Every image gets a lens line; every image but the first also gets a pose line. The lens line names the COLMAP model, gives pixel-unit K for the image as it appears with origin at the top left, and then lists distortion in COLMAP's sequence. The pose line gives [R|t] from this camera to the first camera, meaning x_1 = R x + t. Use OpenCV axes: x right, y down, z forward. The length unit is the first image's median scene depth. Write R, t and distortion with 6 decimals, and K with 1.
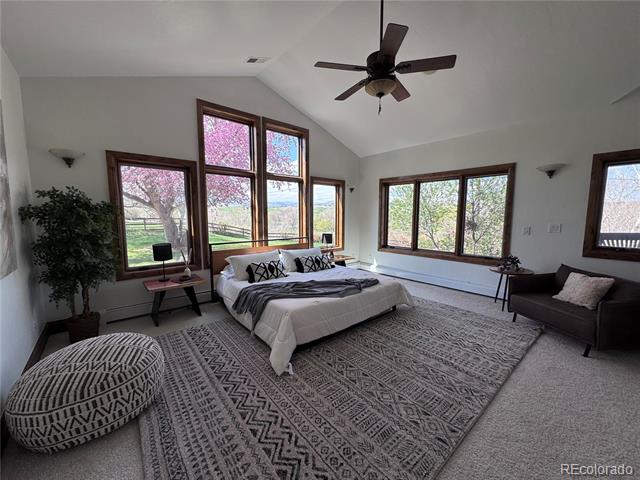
lens RADIAL K [[253.5, 0, 318.8], [0, 253.5, 240.4], [0, 0, 1]] dist [-0.002081, 0.000572]
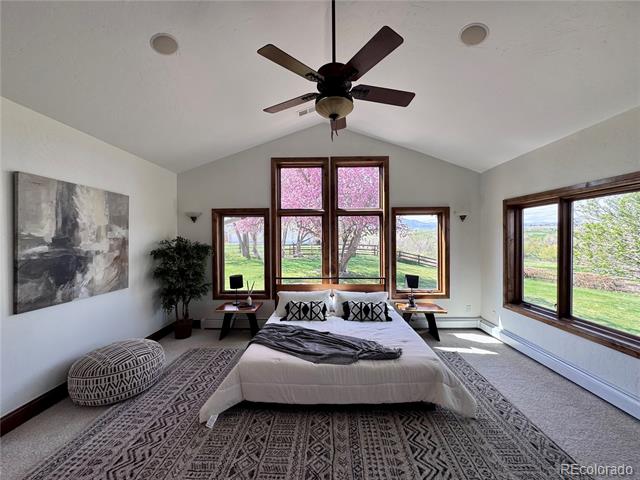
lens RADIAL K [[253.5, 0, 319.5], [0, 253.5, 240.0], [0, 0, 1]] dist [-0.002081, 0.000572]
pose [[0.743483, -0.004322, -0.668741, 0.471353], [-0.060750, 0.995408, -0.073973, -0.081092], [0.665990, 0.095623, 0.739806, 0.264069]]
